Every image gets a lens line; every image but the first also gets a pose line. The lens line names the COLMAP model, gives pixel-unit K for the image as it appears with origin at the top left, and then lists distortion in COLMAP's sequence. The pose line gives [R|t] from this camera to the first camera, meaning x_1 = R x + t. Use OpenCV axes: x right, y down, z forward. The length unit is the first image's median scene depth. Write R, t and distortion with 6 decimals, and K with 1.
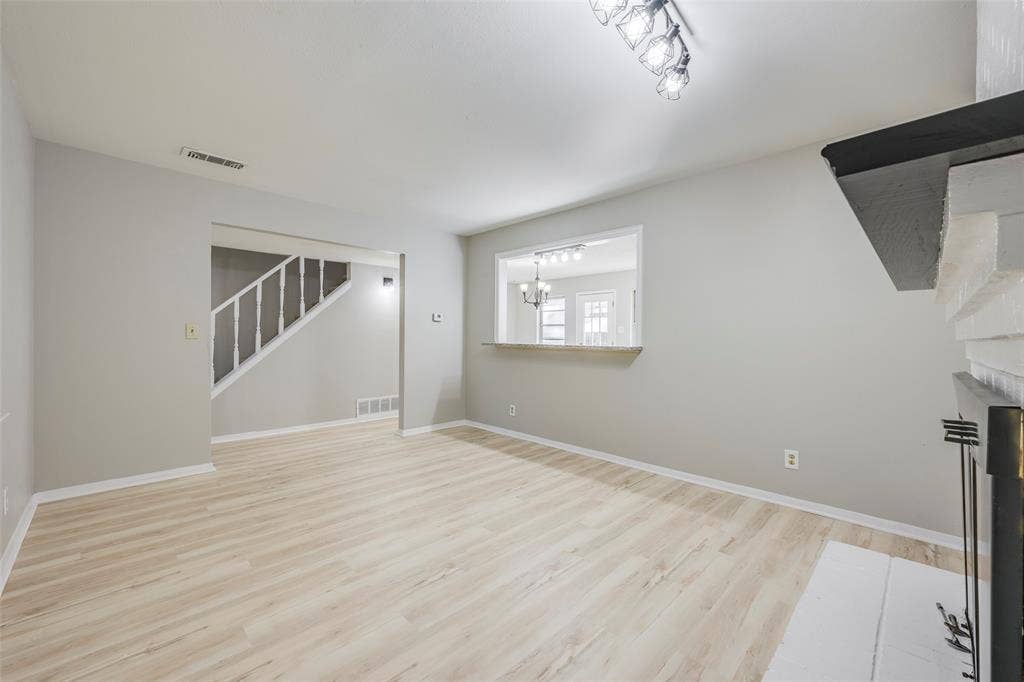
lens RADIAL K [[410.2, 0, 514.9], [0, 410.2, 336.3], [0, 0, 1]] dist [0.002878, 0.000098]
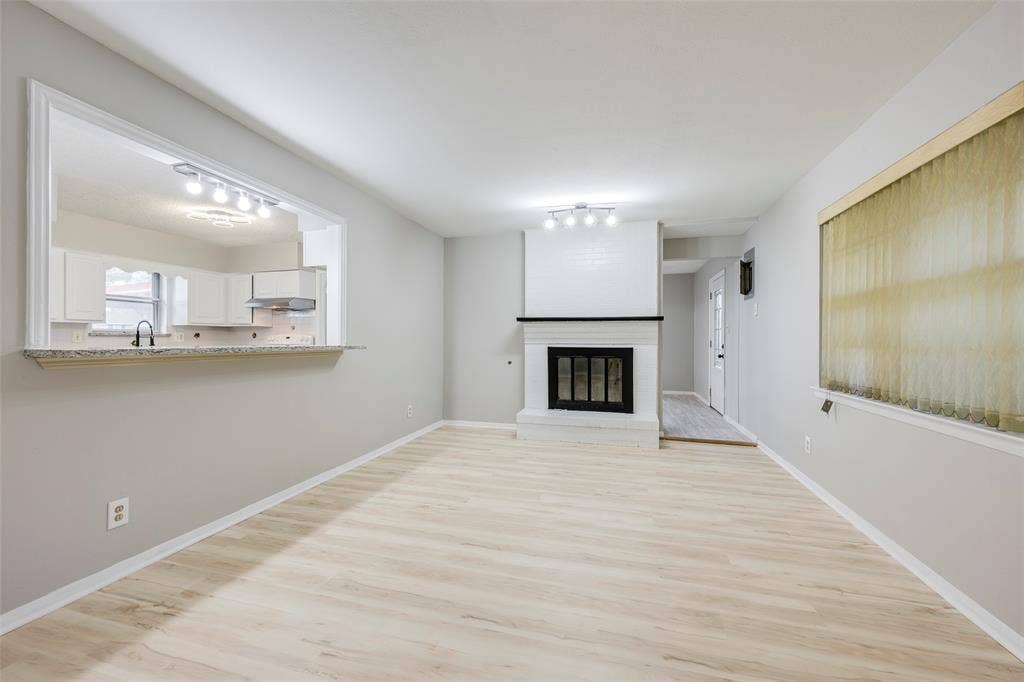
lens RADIAL K [[410.2, 0, 512.2], [0, 410.2, 341.1], [0, 0, 1]] dist [0.002878, 0.000098]
pose [[-0.492410, -0.013741, 0.870255, -0.752775], [-0.006933, 0.999906, 0.011866, 0.002602], [-0.870336, -0.000190, -0.492459, 1.177668]]
